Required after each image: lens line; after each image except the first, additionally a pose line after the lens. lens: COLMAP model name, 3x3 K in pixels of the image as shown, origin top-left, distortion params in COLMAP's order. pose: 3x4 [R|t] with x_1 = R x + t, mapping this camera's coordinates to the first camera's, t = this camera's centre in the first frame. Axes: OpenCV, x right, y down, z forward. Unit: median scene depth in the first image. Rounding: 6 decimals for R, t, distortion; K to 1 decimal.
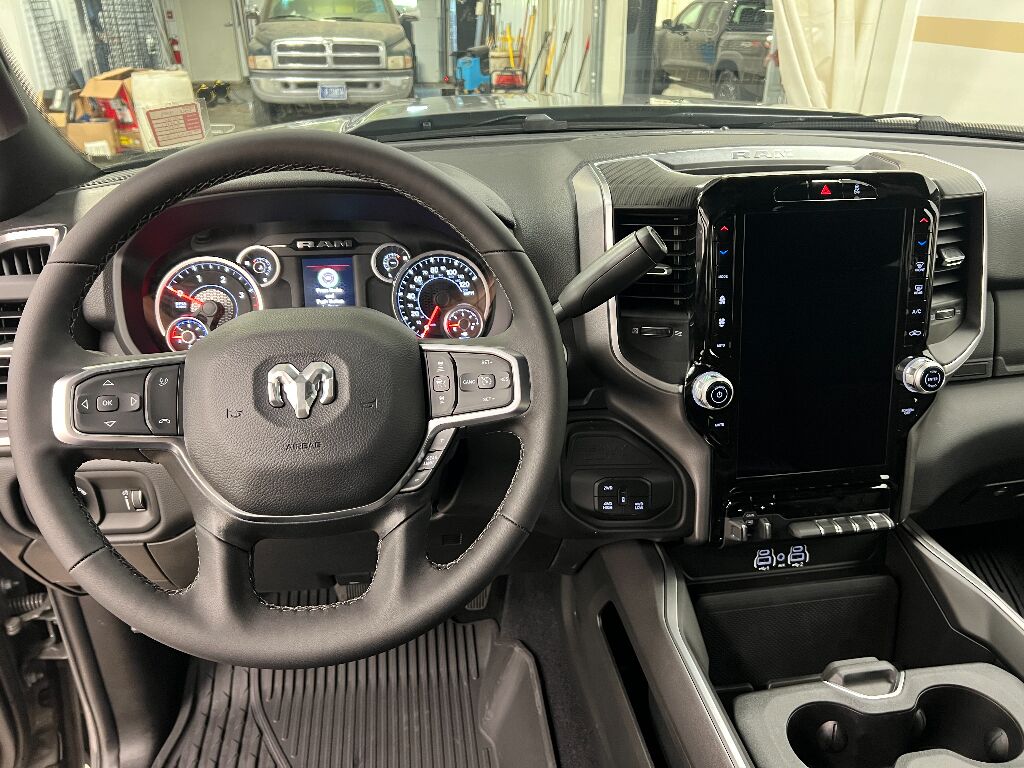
lens RADIAL K [[782.5, 0, 512.0], [0, 782.5, 384.0], [0, 0, 1]] dist [0.090798, -0.101893]
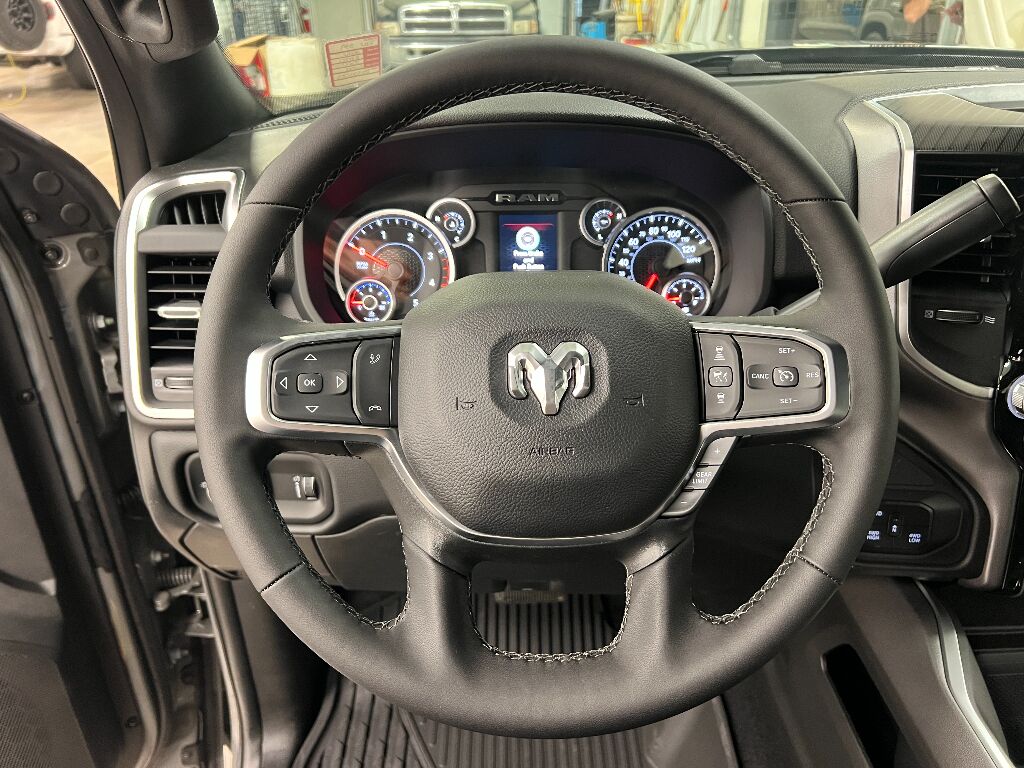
lens RADIAL K [[782.5, 0, 512.0], [0, 782.5, 384.0], [0, 0, 1]] dist [0.090798, -0.101893]
pose [[0.990813, 0.049002, -0.126048, -0.140988], [-0.044858, 0.998362, 0.035508, -0.008123], [0.127581, -0.029527, 0.991389, 0.164335]]
